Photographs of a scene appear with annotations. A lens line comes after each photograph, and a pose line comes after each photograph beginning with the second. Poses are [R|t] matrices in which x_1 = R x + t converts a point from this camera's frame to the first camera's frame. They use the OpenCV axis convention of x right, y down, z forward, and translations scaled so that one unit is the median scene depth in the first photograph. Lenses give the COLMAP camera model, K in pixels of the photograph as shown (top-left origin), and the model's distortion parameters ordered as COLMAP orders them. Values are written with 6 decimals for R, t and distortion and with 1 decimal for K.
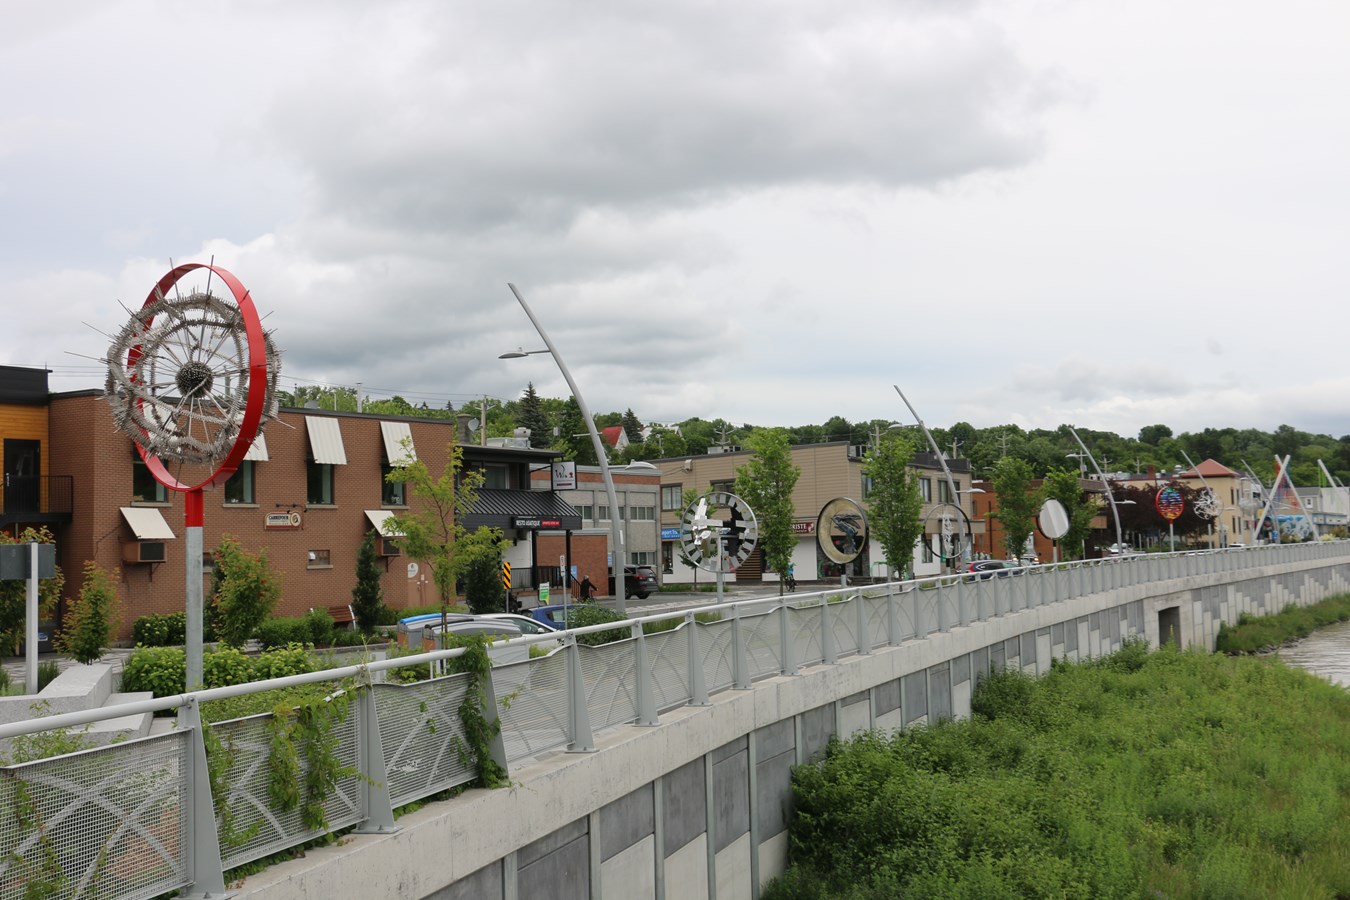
lens RADIAL K [[1604.2, 0, 675.0], [0, 1604.2, 450.0], [0, 0, 1]] dist [0.016181, 0.039670]
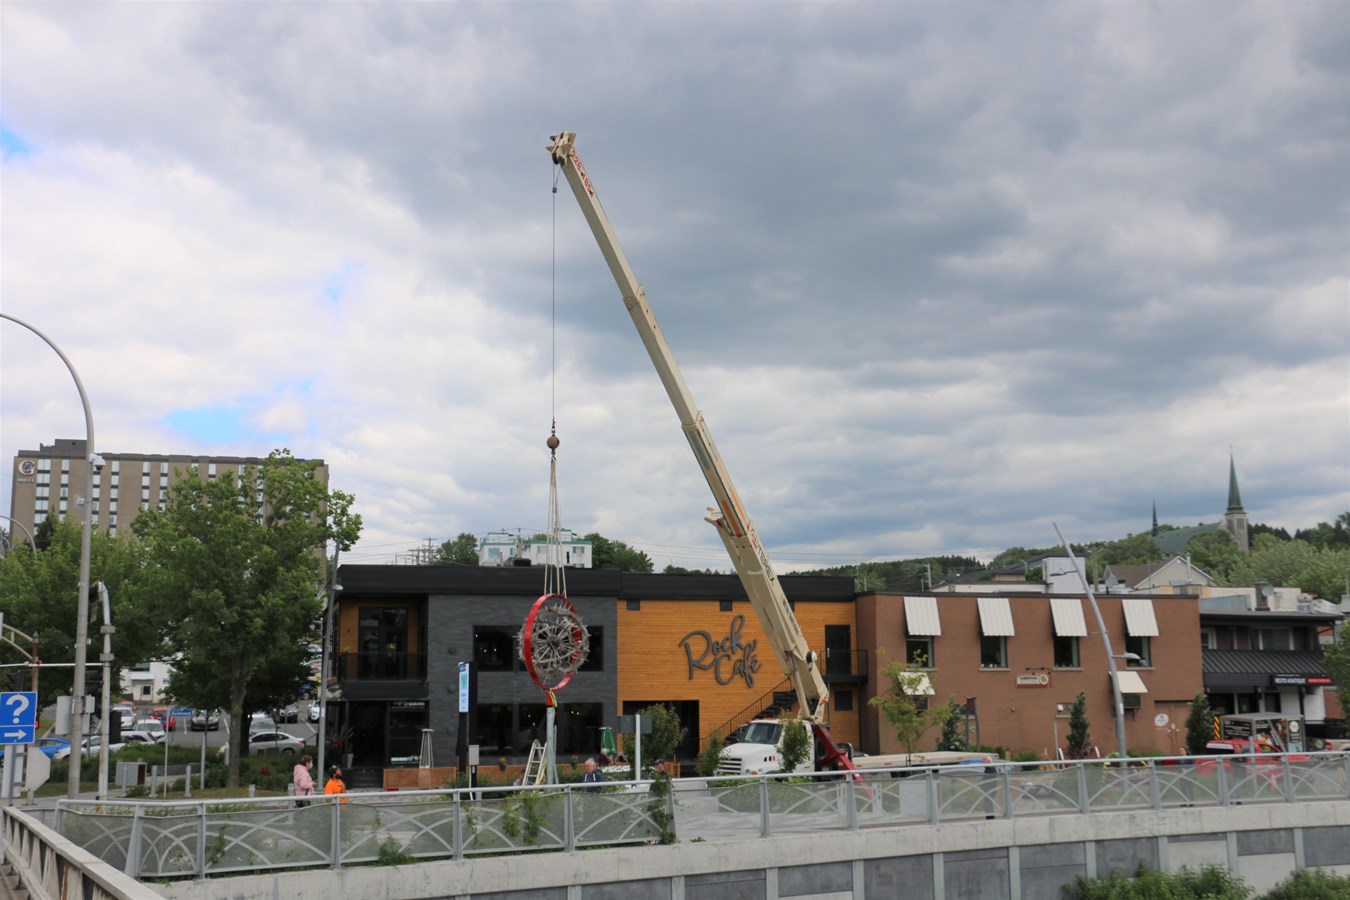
lens RADIAL K [[1604.2, 0, 675.0], [0, 1604.2, 450.0], [0, 0, 1]] dist [0.016181, 0.039670]
pose [[0.764028, -0.077607, -0.640498, 0.397066], [0.030142, 0.995949, -0.084720, -0.042078], [0.644479, 0.045422, 0.763272, -0.206865]]
